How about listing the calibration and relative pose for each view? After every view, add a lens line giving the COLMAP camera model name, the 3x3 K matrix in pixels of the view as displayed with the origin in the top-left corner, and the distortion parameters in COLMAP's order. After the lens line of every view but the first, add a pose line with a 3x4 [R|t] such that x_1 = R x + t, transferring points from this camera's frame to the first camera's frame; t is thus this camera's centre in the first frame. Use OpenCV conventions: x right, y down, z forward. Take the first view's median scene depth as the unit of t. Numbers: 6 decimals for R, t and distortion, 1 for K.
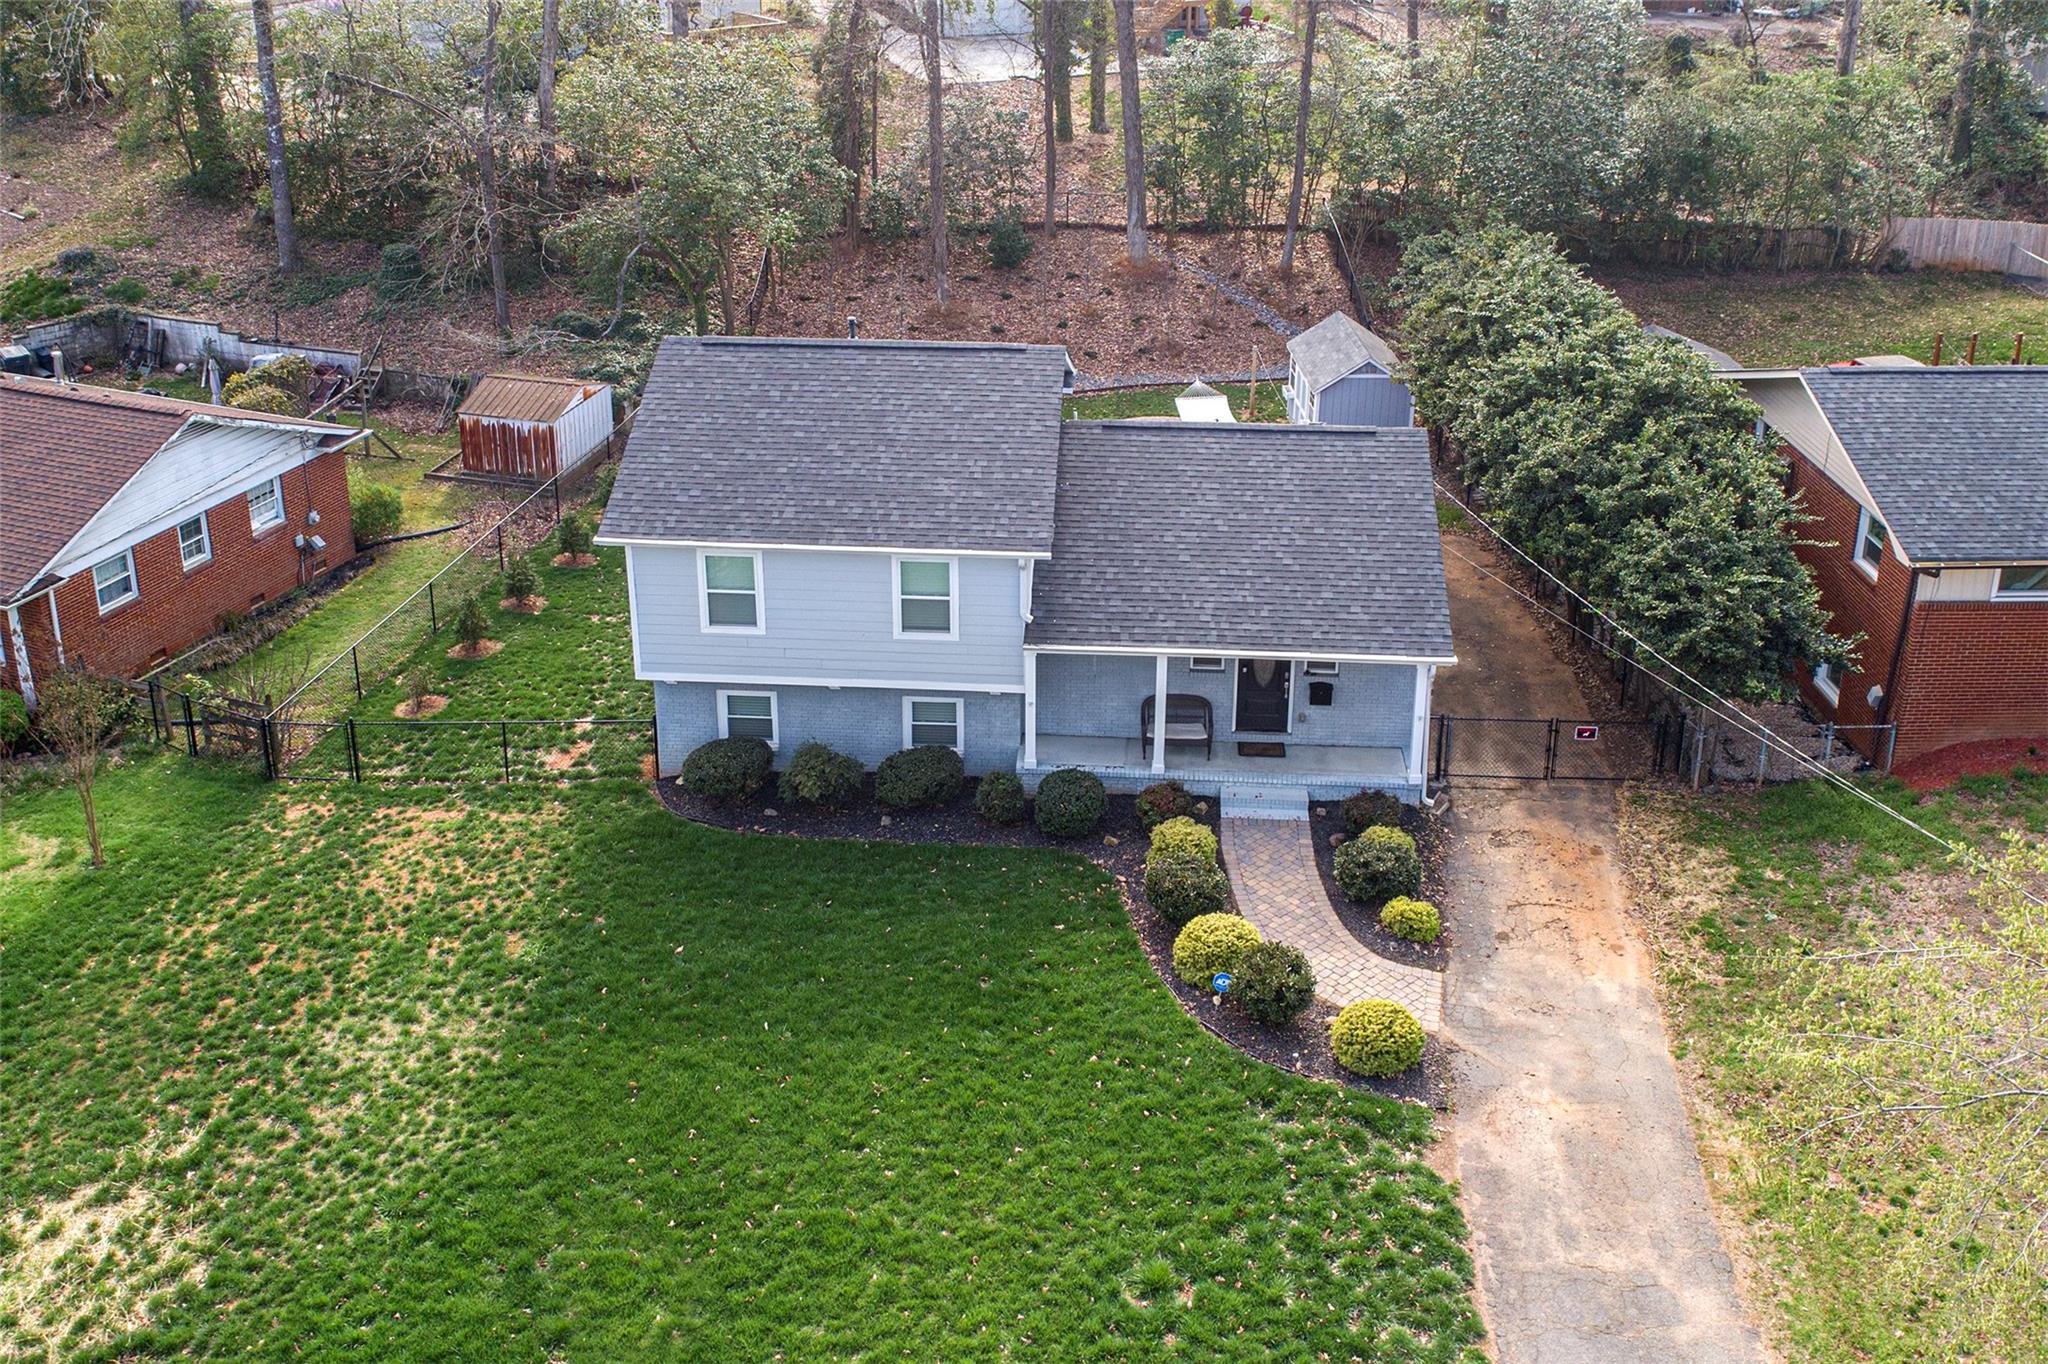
lens RADIAL K [[1461.6, 0, 1025.0], [0, 1461.6, 691.7], [0, 0, 1]] dist [-0.000233, 0.000457]
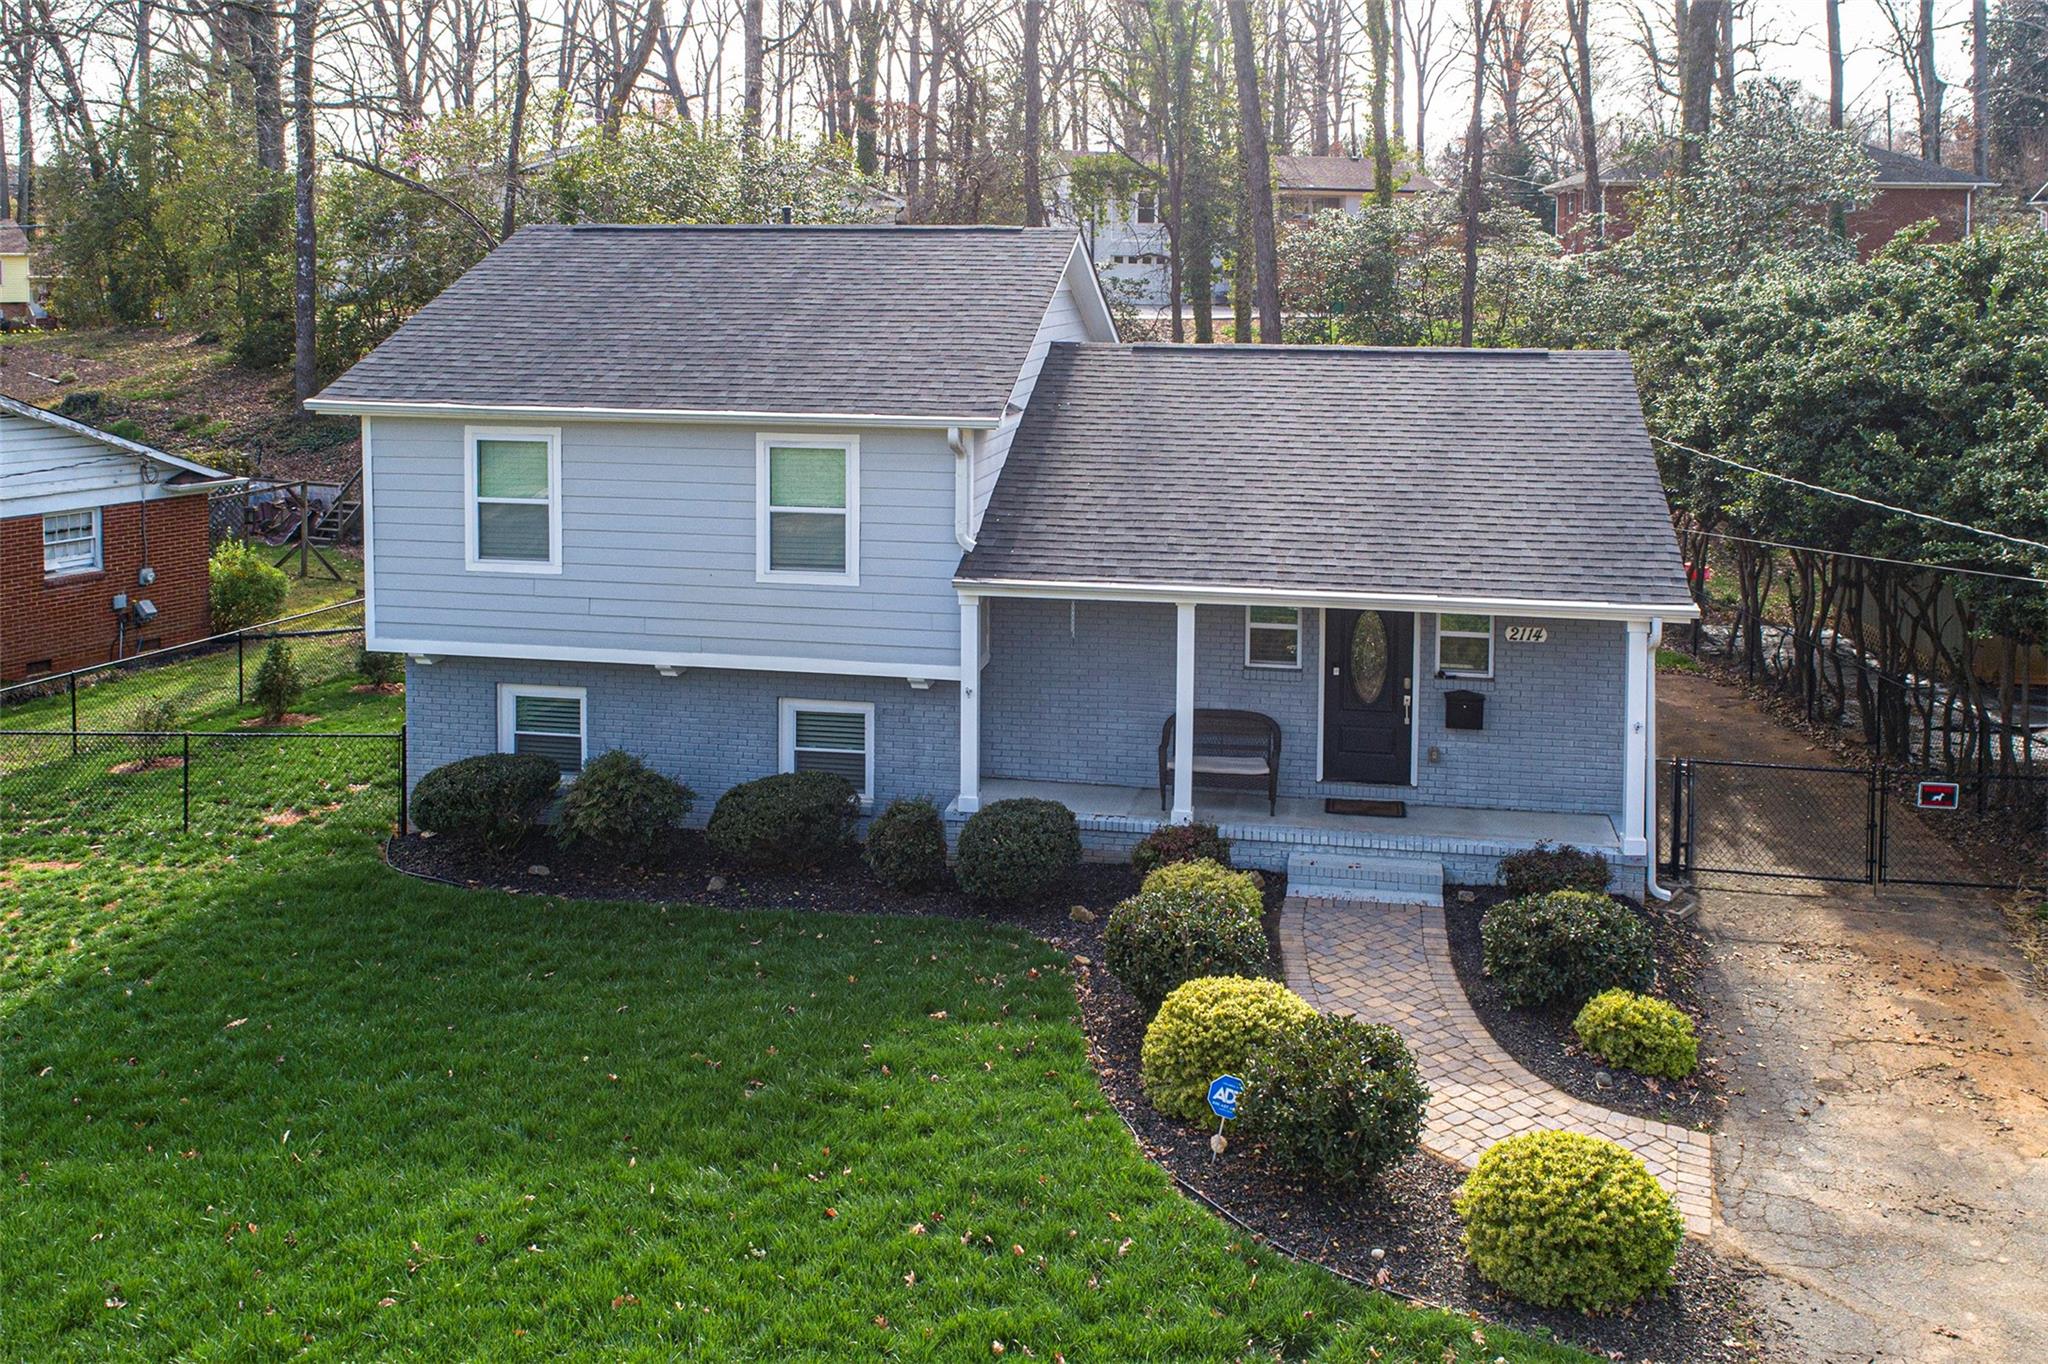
lens RADIAL K [[1488.4, 0, 1090.7], [0, 1488.4, 682.1], [0, 0, 1]] dist [-0.006601, -0.000448]
pose [[0.995443, 0.030453, -0.090370, 0.111692], [-0.054911, 0.957815, -0.282089, 0.178238], [0.077967, 0.285766, 0.955122, 0.432016]]
